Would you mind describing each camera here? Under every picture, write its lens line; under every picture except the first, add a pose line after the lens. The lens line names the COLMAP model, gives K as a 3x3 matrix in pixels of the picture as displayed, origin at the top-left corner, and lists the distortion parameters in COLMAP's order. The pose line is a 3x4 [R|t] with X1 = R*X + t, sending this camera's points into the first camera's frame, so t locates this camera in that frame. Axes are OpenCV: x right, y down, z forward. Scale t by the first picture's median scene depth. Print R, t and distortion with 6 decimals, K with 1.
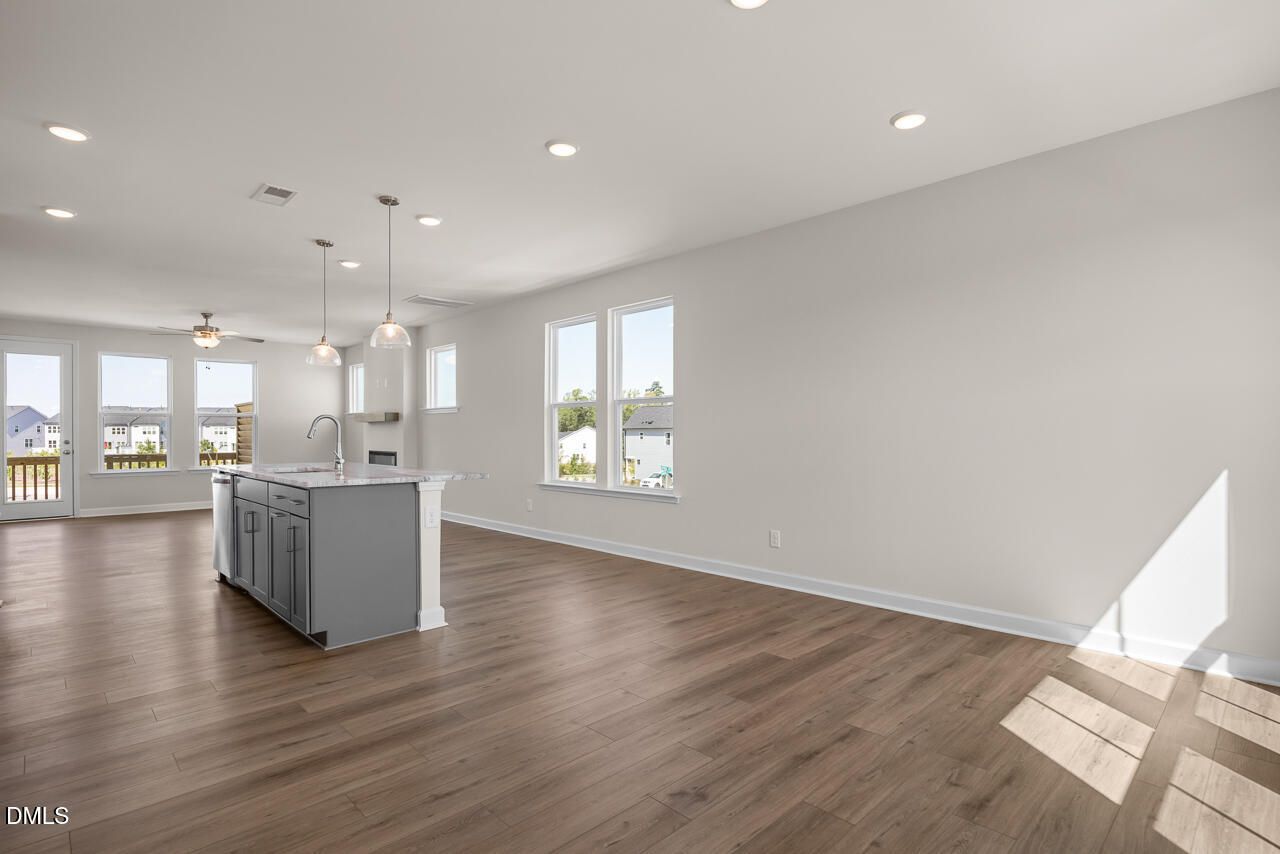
lens RADIAL K [[632.9, 0, 645.3], [0, 632.9, 435.1], [0, 0, 1]] dist [-0.010309, -0.000577]
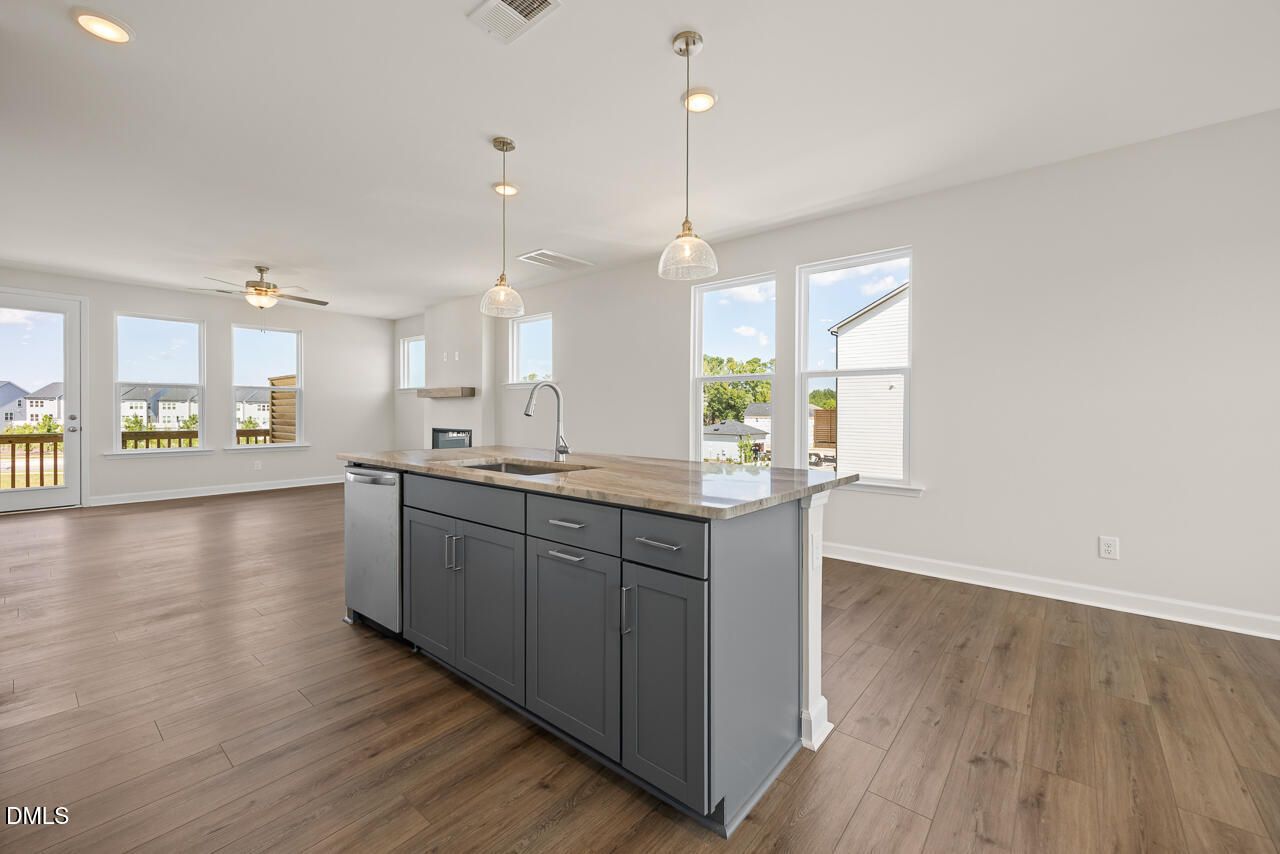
lens RADIAL K [[514.7, 0, 635.4], [0, 514.7, 413.5], [0, 0, 1]] dist [0.004339, -0.000206]
pose [[0.994640, 0.006418, 0.103195, -0.229513], [-0.006520, 0.999979, 0.000651, 0.000681], [-0.103189, -0.001320, 0.994661, 0.219379]]
